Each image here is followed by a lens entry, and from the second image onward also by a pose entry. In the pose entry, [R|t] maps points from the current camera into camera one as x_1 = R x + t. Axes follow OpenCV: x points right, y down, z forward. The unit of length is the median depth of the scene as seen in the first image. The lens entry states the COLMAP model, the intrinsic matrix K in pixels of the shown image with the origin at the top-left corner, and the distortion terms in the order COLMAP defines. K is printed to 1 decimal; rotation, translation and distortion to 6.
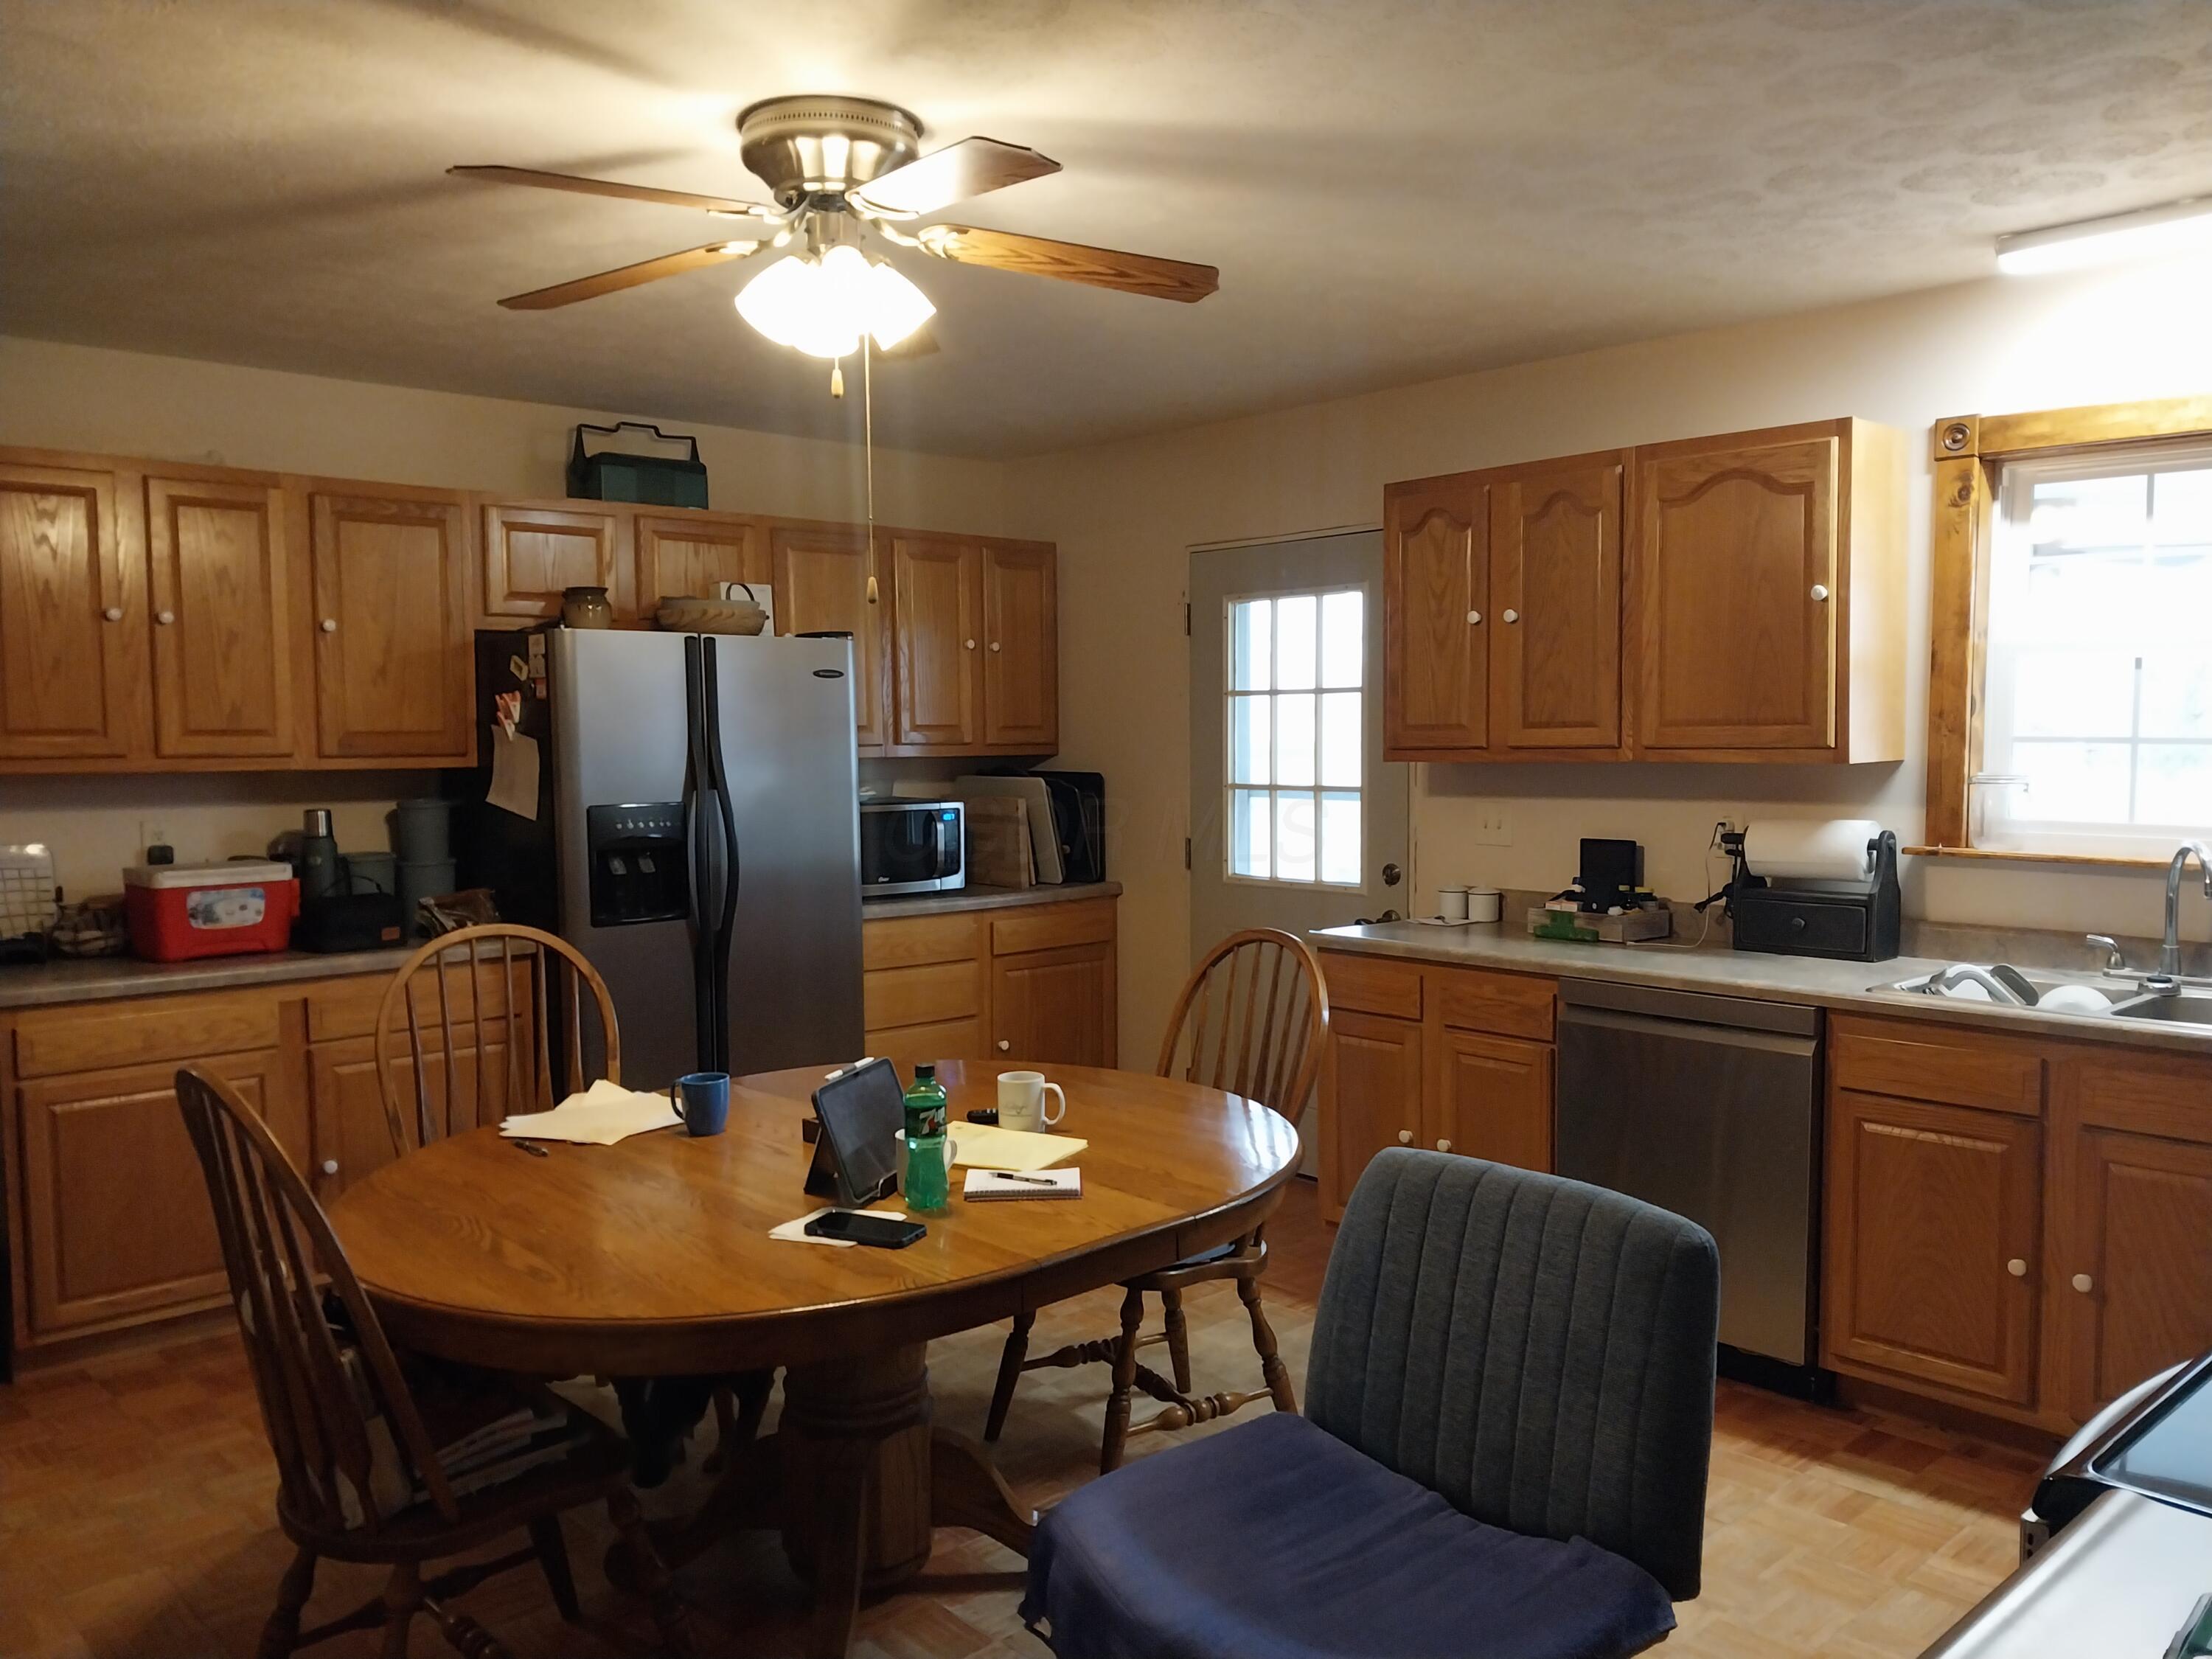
lens RADIAL K [[1733.9, 0, 1106.0], [0, 1733.9, 829.5], [0, 0, 1]] dist [0.045035, -0.000926]
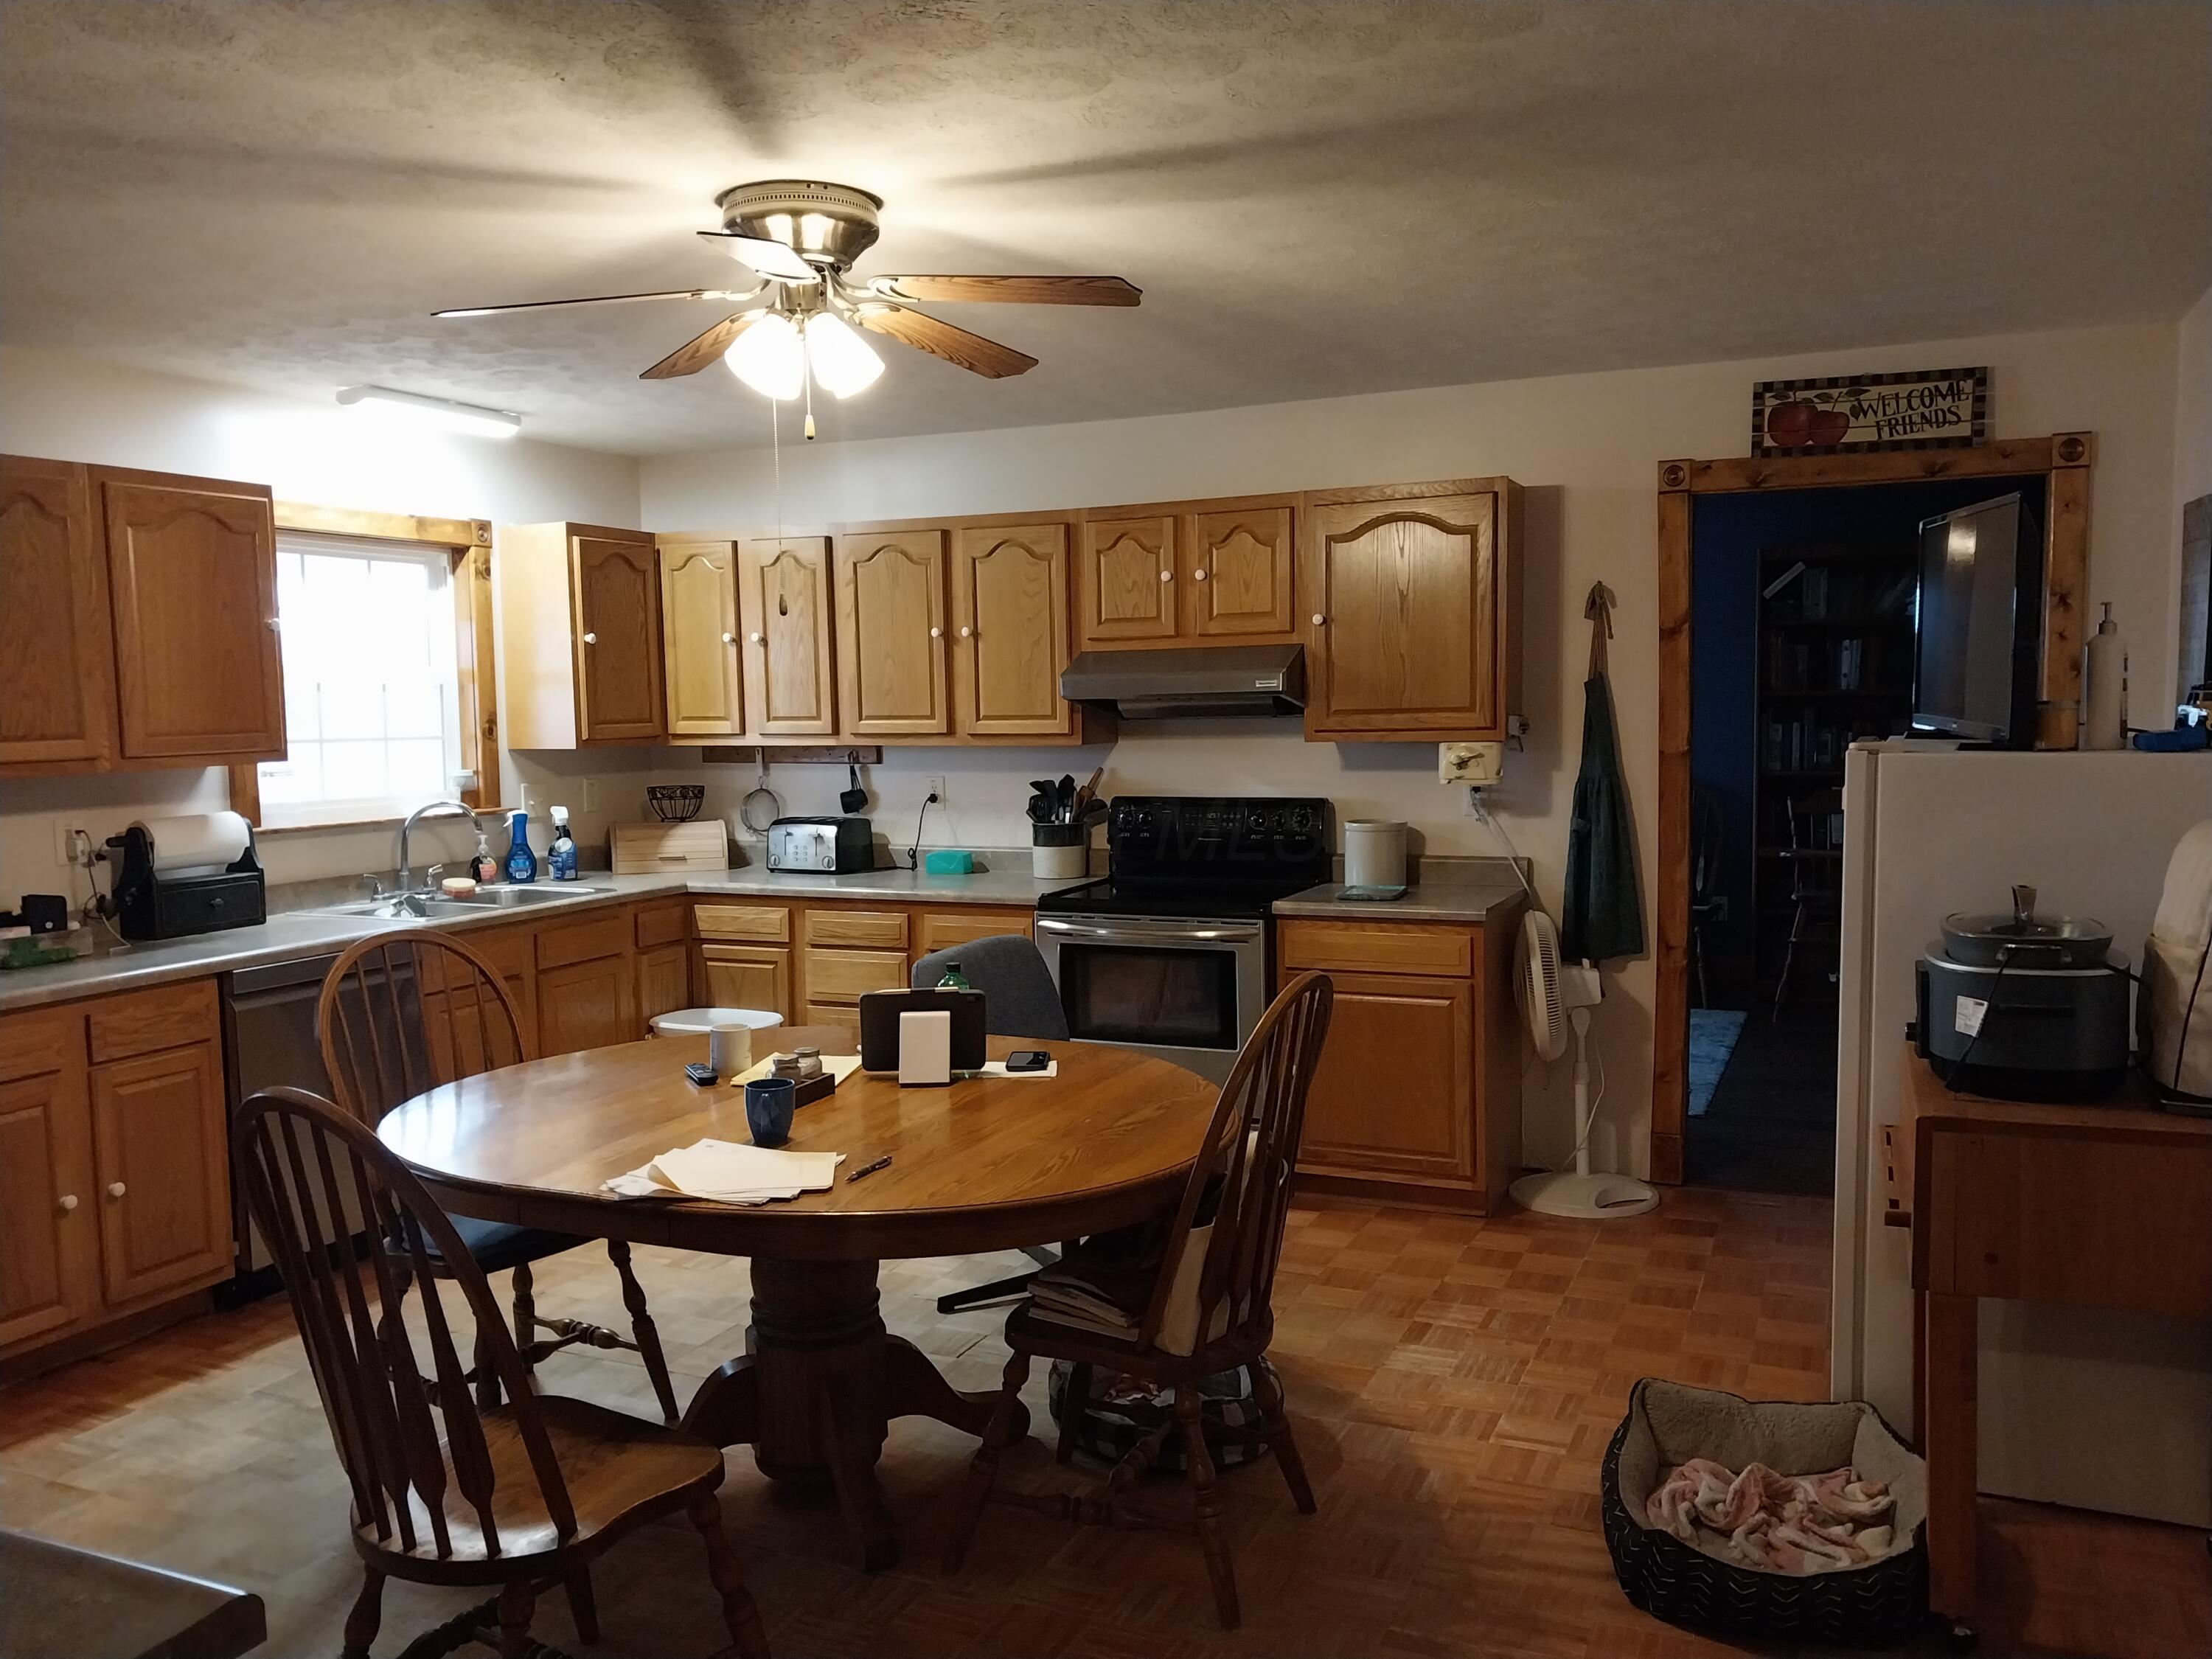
lens RADIAL K [[1733.9, 0, 1106.0], [0, 1733.9, 829.5], [0, 0, 1]] dist [0.045035, -0.000926]
pose [[-0.369070, -0.059923, 0.927468, -0.900438], [0.081627, 0.991973, 0.096573, -0.059255], [-0.925810, 0.111349, -0.361216, 0.865618]]
